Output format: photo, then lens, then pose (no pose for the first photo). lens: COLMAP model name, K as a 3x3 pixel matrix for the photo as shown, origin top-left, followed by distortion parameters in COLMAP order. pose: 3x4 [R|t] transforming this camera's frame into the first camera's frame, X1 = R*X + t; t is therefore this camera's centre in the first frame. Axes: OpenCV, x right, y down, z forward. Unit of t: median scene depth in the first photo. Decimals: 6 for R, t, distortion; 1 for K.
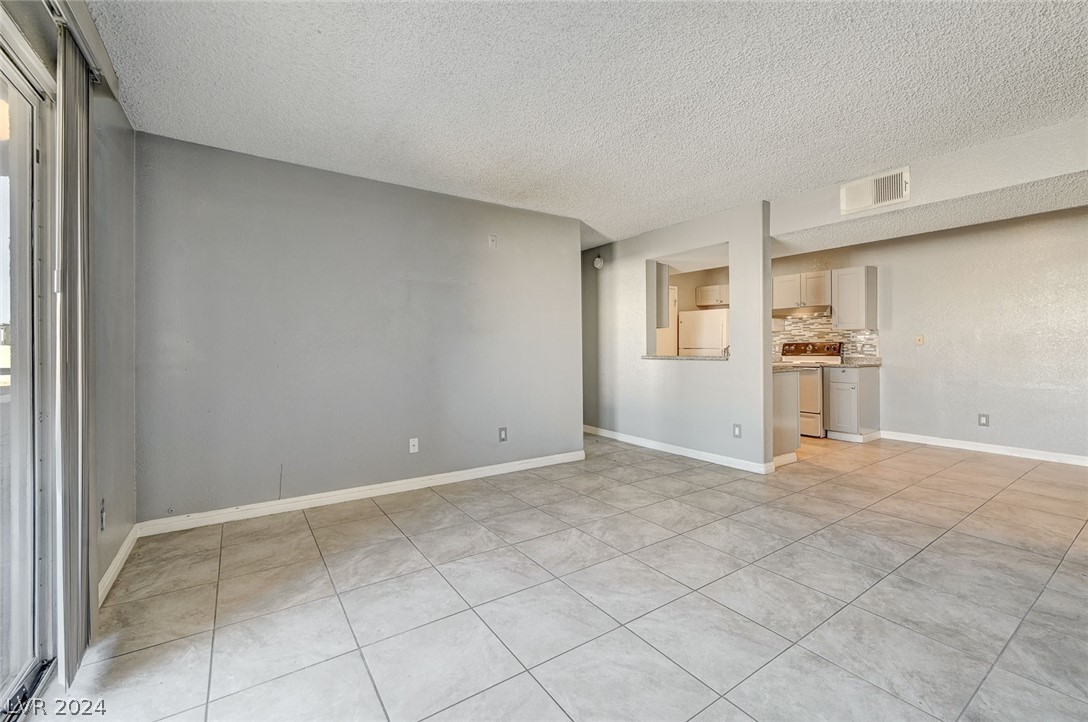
lens RADIAL K [[443.5, 0, 548.8], [0, 443.5, 353.4], [0, 0, 1]] dist [0.000724, 0.000487]
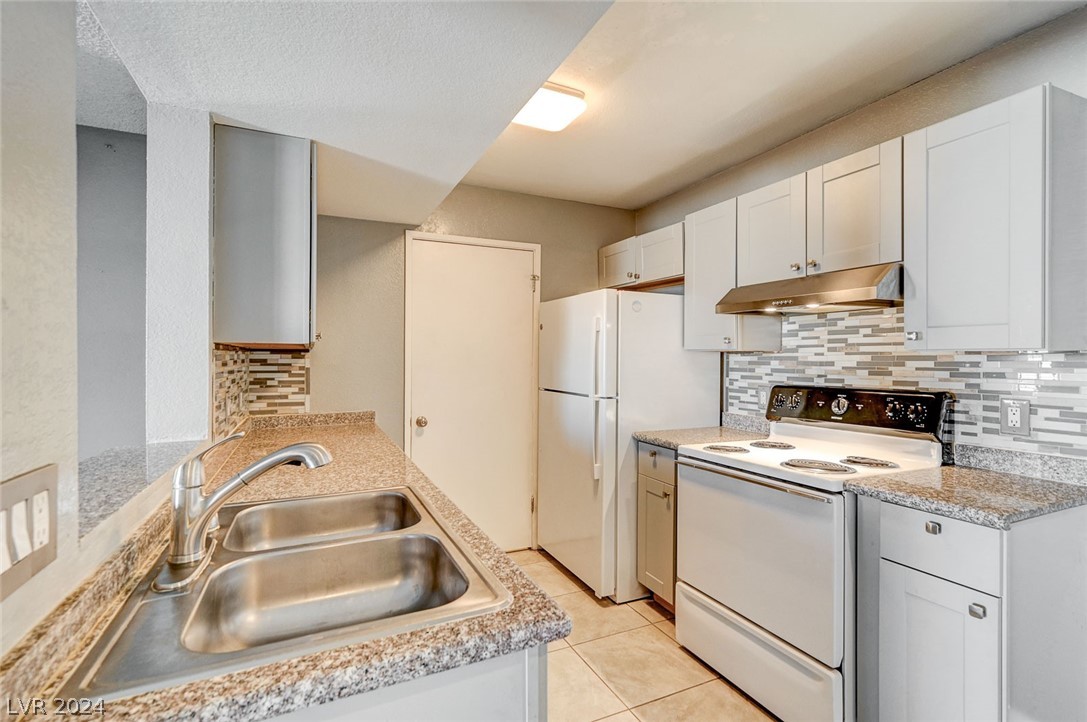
lens RADIAL K [[513.1, 0, 541.3], [0, 513.1, 356.9], [0, 0, 1]] dist [0.006670, 0.001144]
pose [[0.987496, 0.006303, -0.157516, 0.809169], [-0.008412, 0.999884, -0.012726, -0.074884], [0.157418, 0.013892, 0.987434, 1.121414]]
